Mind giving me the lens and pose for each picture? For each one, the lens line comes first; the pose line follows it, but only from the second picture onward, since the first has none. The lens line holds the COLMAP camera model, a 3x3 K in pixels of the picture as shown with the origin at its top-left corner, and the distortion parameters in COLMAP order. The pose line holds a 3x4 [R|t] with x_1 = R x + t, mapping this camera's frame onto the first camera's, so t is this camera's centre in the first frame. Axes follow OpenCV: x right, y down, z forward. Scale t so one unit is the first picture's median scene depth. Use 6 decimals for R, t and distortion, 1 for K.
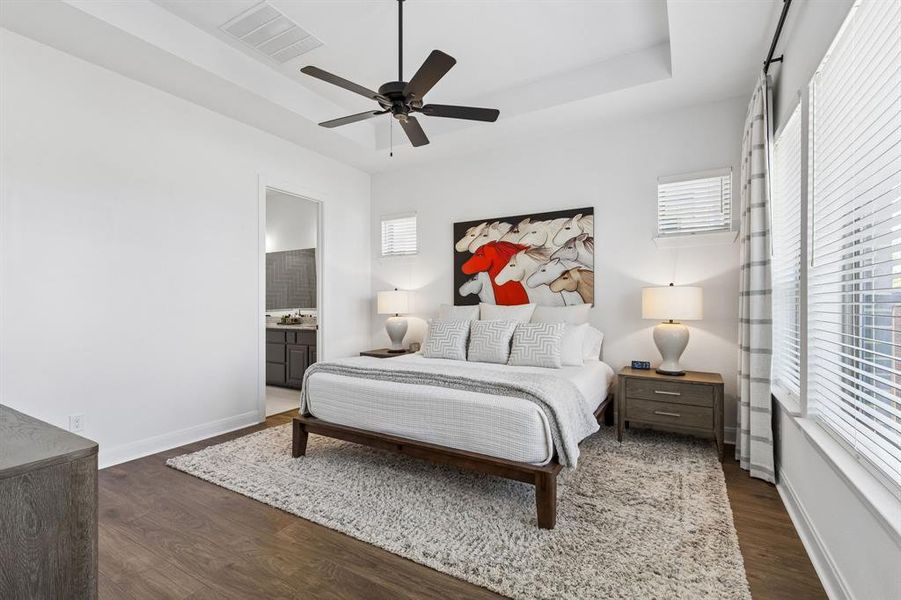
lens RADIAL K [[403.6, 0, 453.0], [0, 403.6, 301.0], [0, 0, 1]] dist [0.002432, 0.000766]
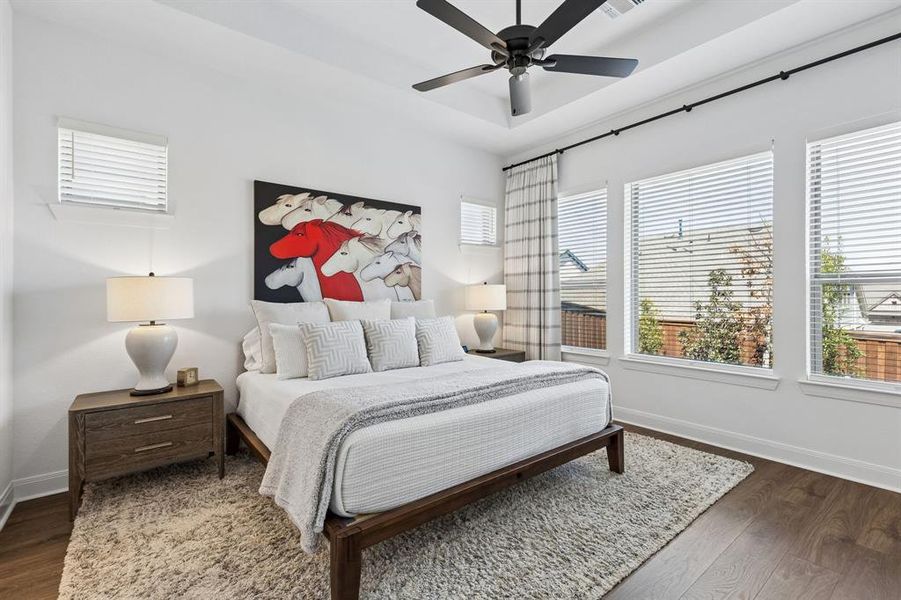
lens RADIAL K [[403.6, 0, 453.0], [0, 403.6, 301.0], [0, 0, 1]] dist [0.002432, 0.000766]
pose [[0.360389, -0.012664, 0.932716, -0.563659], [0.001493, 0.999914, 0.013000, -0.000119], [-0.932801, -0.003293, 0.360377, 0.497325]]
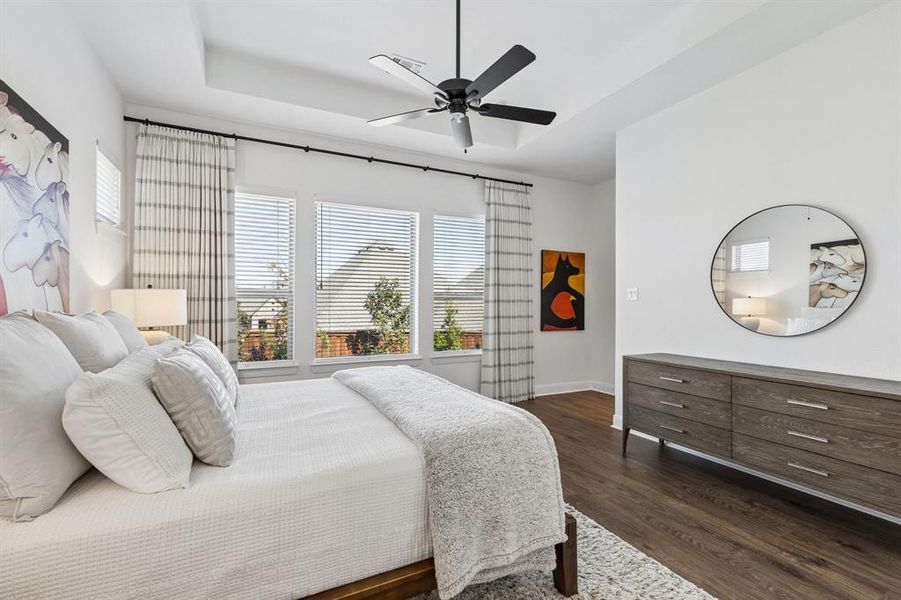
lens RADIAL K [[403.6, 0, 453.0], [0, 403.6, 301.0], [0, 0, 1]] dist [0.002432, 0.000766]
pose [[-0.838128, 0.004757, 0.545453, -0.389257], [0.000285, 0.999966, -0.008283, -0.000405], [-0.545473, -0.006787, -0.838101, 1.090986]]
